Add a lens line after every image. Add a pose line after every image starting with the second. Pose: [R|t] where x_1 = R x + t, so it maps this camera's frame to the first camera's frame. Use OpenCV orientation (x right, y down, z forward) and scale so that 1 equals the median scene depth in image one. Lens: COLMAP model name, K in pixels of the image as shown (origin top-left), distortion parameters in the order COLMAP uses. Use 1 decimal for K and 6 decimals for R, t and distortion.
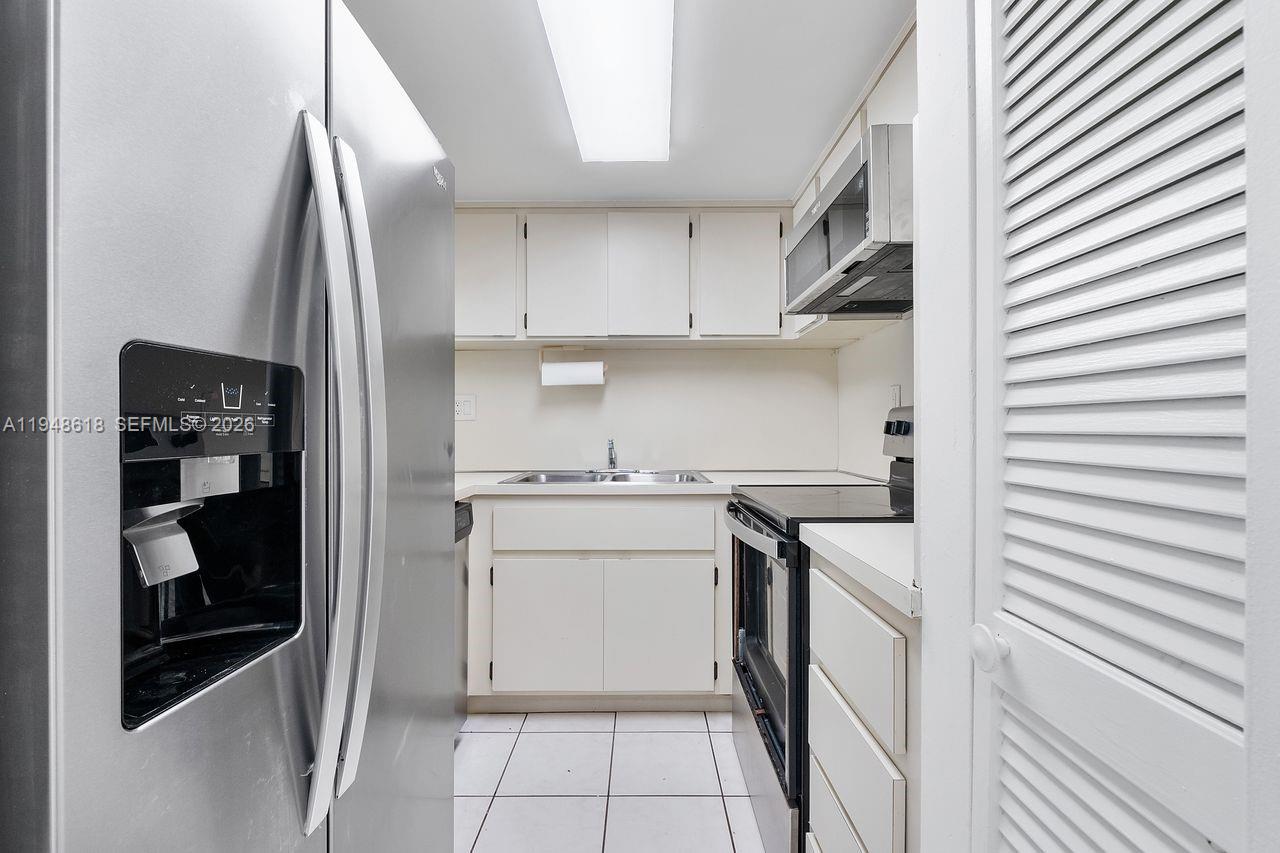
lens RADIAL K [[548.9, 0, 646.0], [0, 548.9, 424.1], [0, 0, 1]] dist [-0.004941, -0.000028]
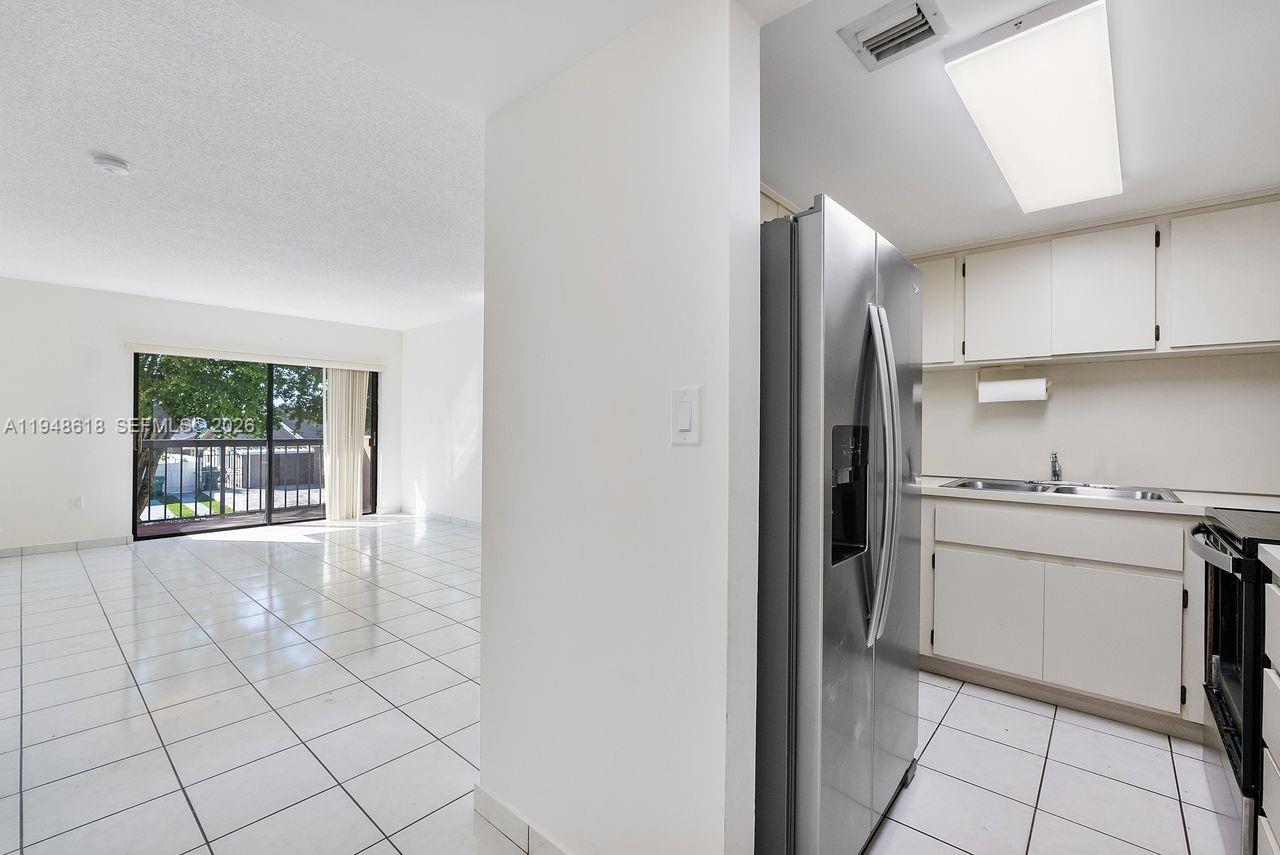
lens RADIAL K [[548.9, 0, 646.0], [0, 548.9, 425.1], [0, 0, 1]] dist [-0.004941, -0.000028]
pose [[0.757211, 0.005445, -0.653148, 0.030261], [-0.002386, 0.999982, 0.005570, -0.031194], [0.653166, -0.002659, 0.757210, -0.324628]]
